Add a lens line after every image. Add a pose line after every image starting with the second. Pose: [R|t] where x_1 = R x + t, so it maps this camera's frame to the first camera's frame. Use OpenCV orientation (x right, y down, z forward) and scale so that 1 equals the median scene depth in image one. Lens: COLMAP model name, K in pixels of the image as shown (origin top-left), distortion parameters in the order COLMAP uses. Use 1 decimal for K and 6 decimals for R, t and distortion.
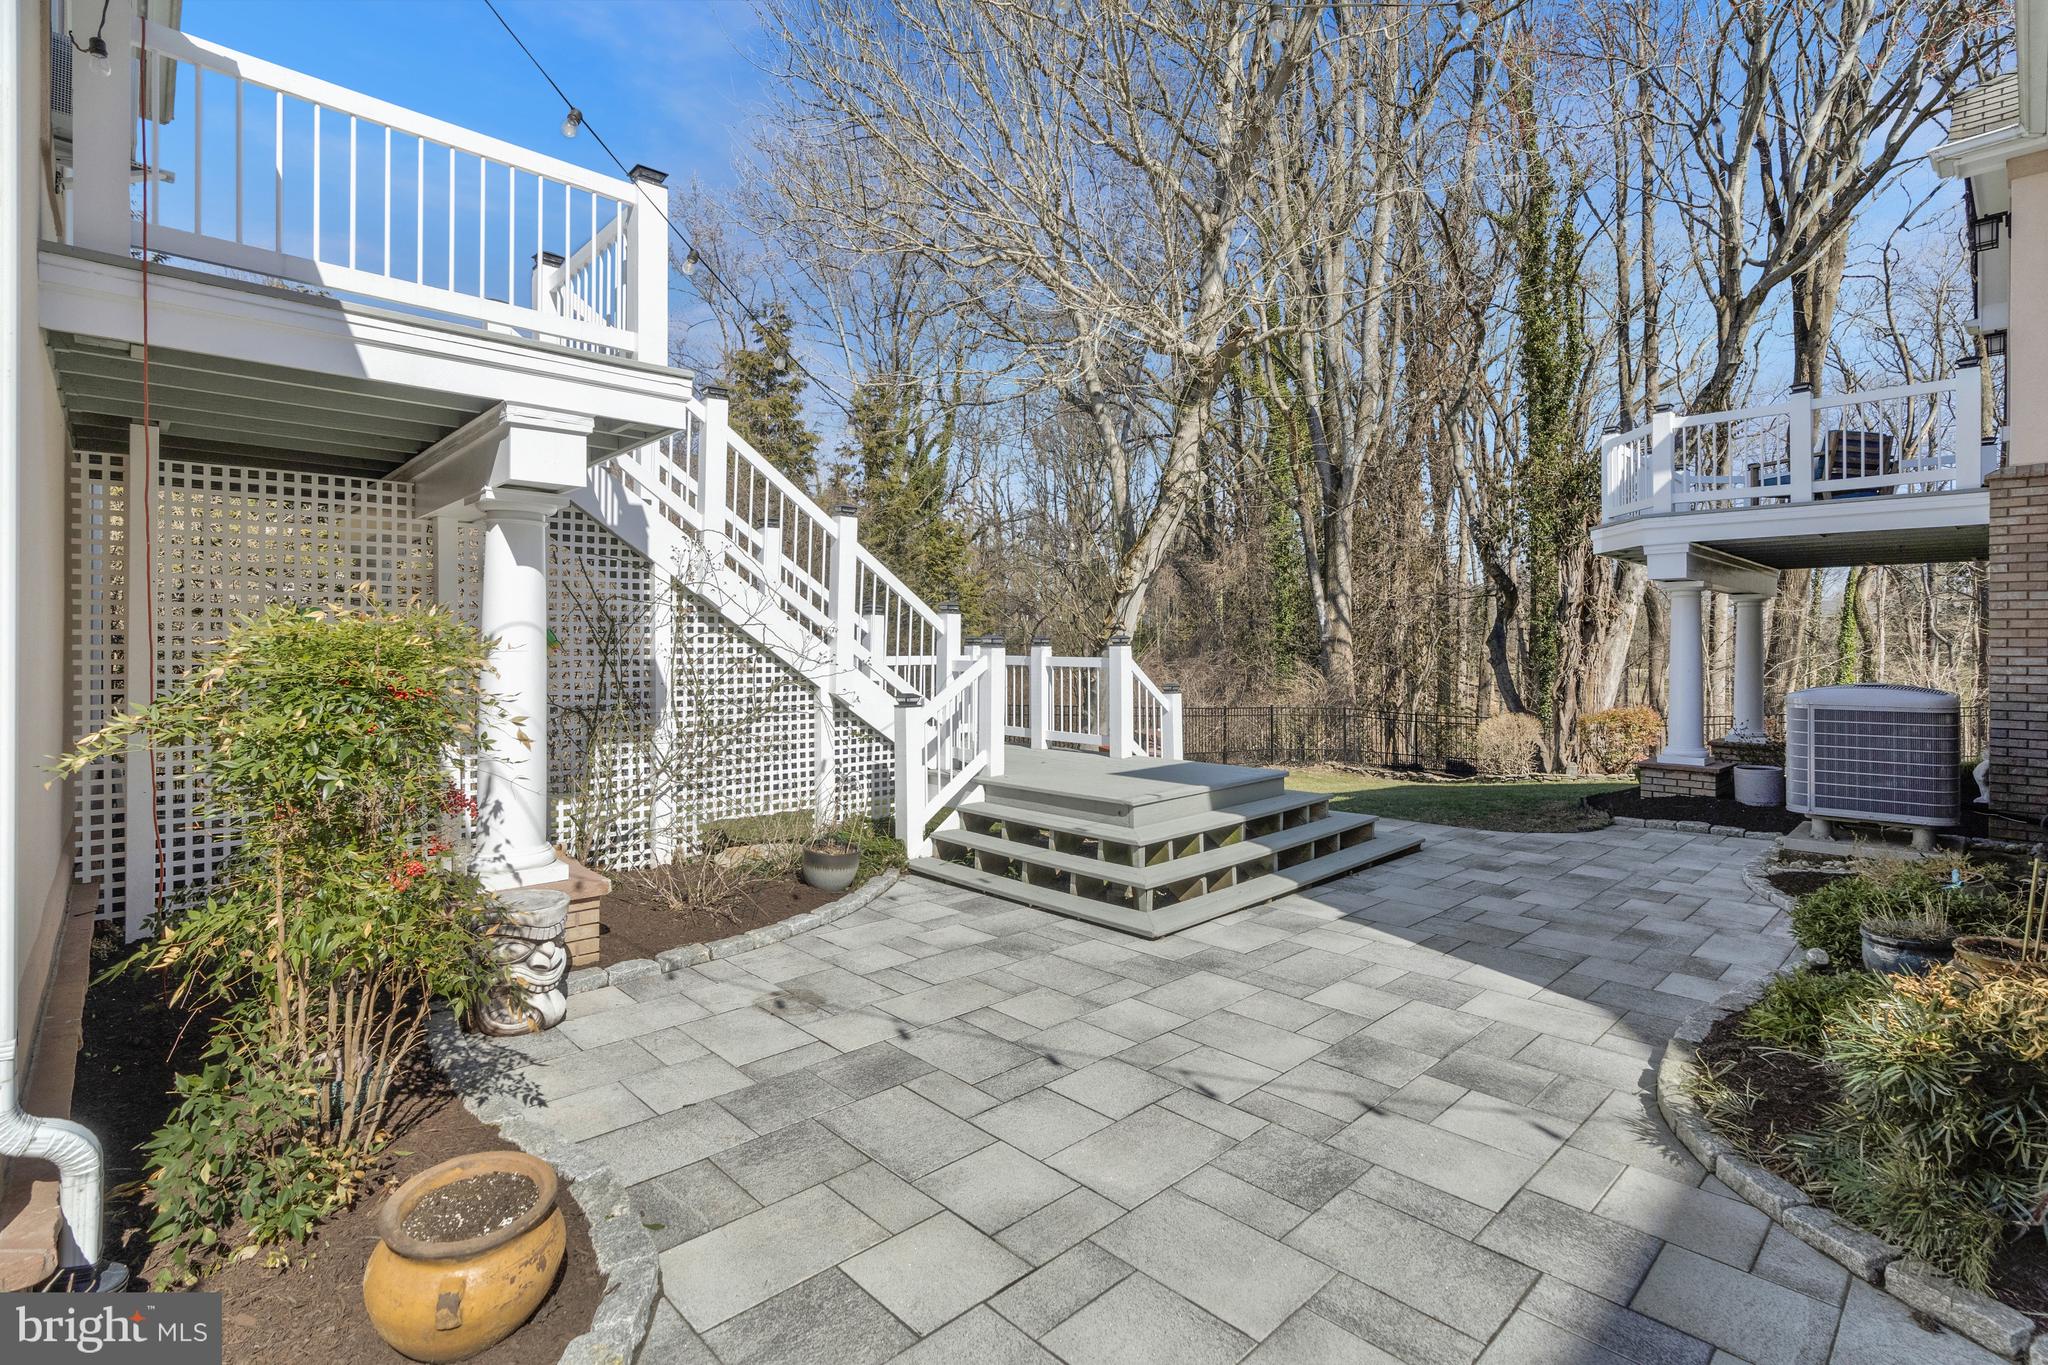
lens RADIAL K [[936.5, 0, 1025.9], [0, 936.5, 662.2], [0, 0, 1]] dist [-0.003879, -0.000170]
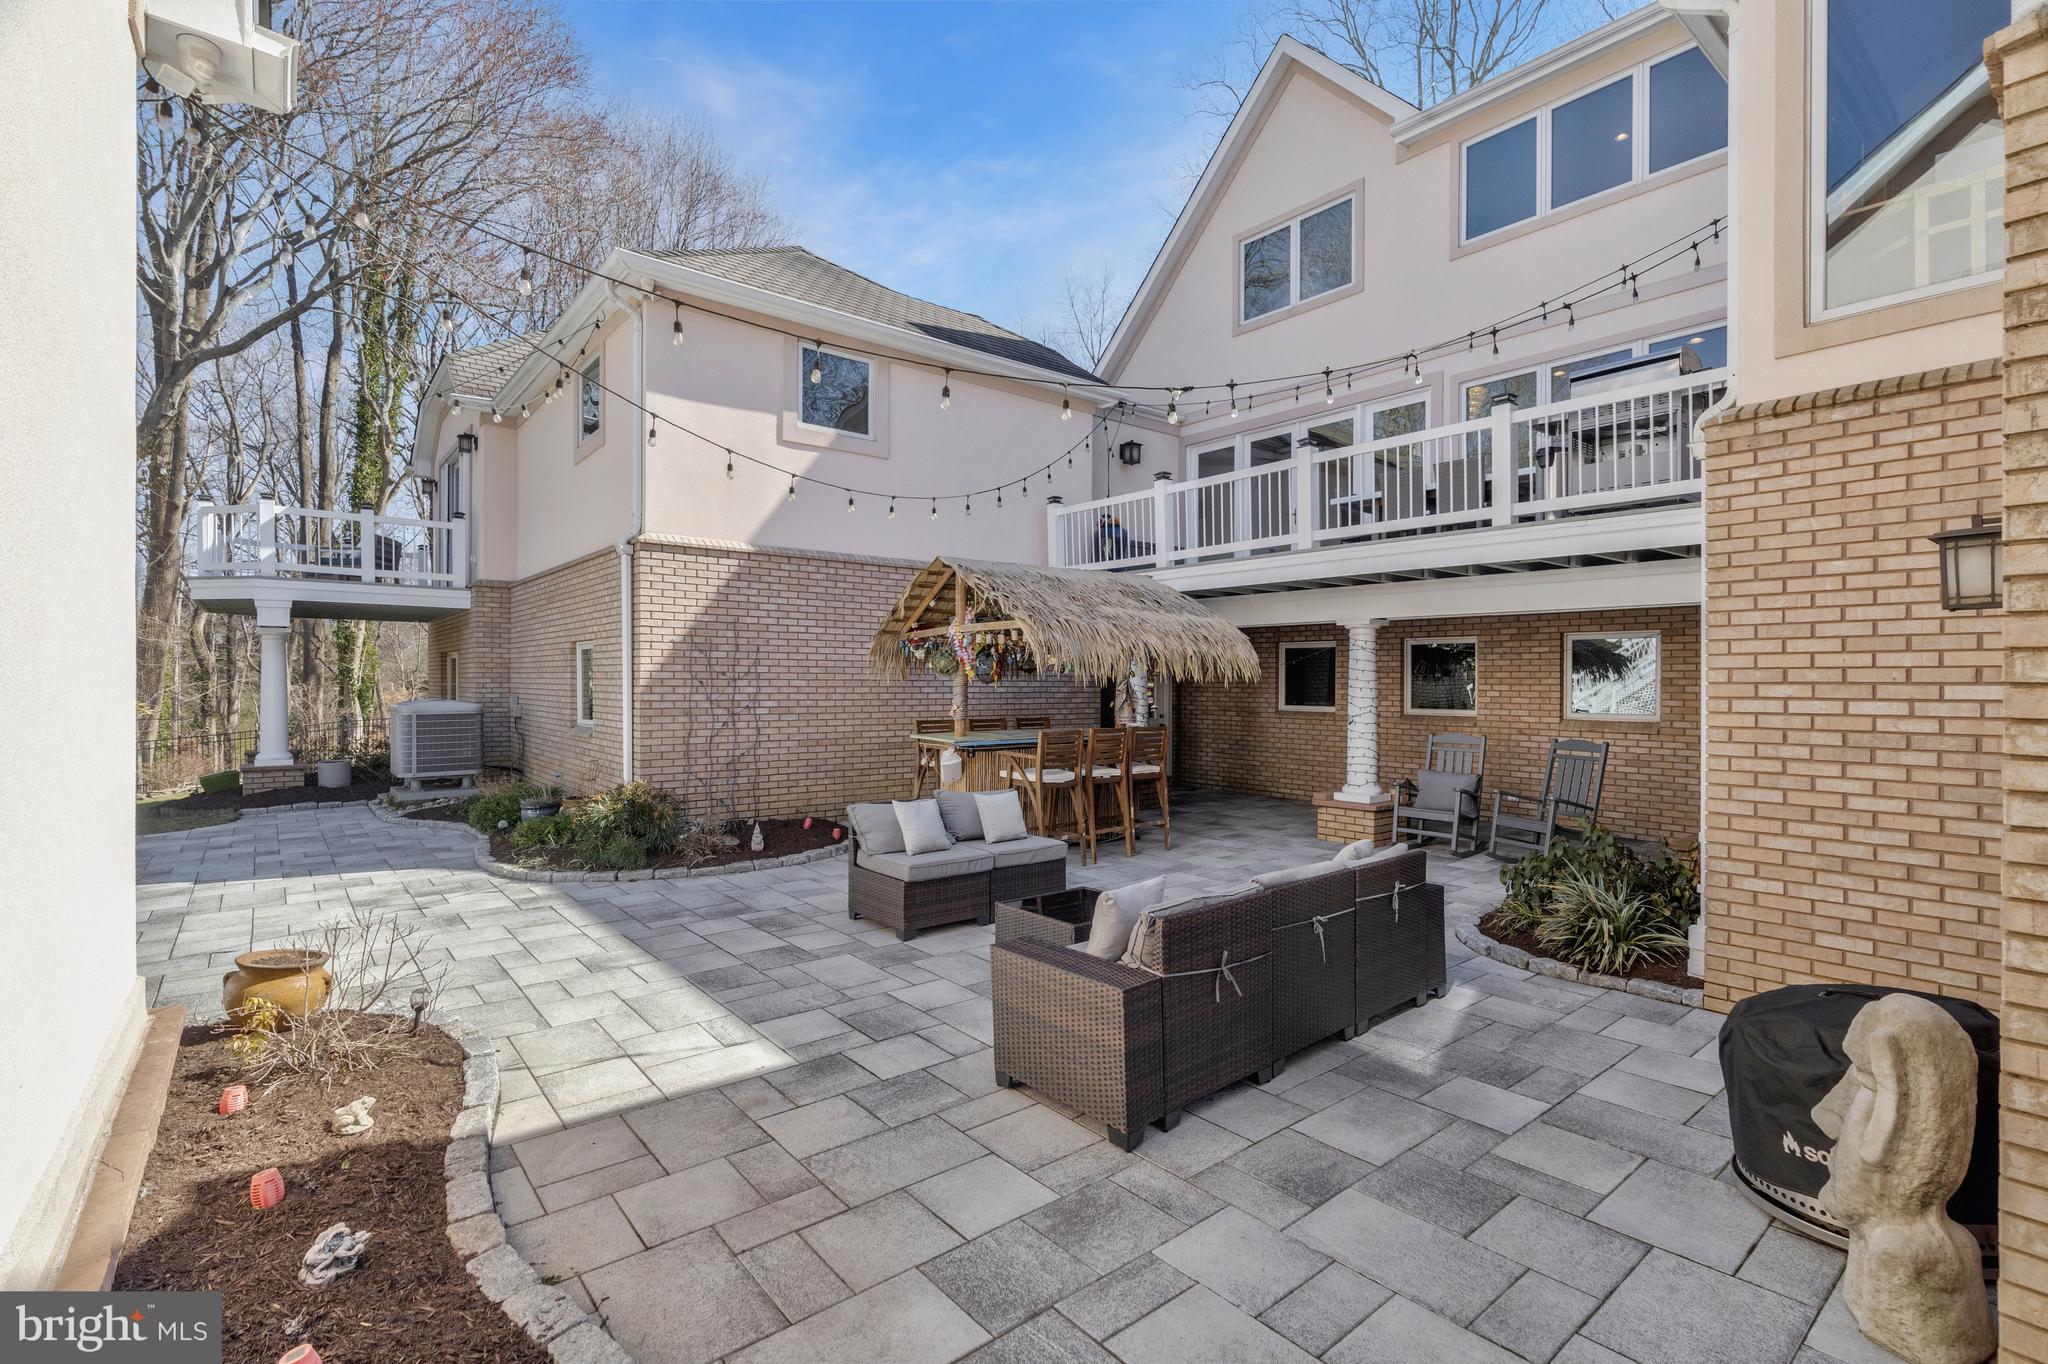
lens RADIAL K [[936.5, 0, 1027.3], [0, 936.5, 681.7], [0, 0, 1]] dist [-0.003879, -0.000170]
pose [[0.081667, -0.002211, 0.996657, -0.683442], [0.009523, 0.999954, 0.001438, -0.001457], [-0.996614, 0.009374, 0.081685, -0.219180]]
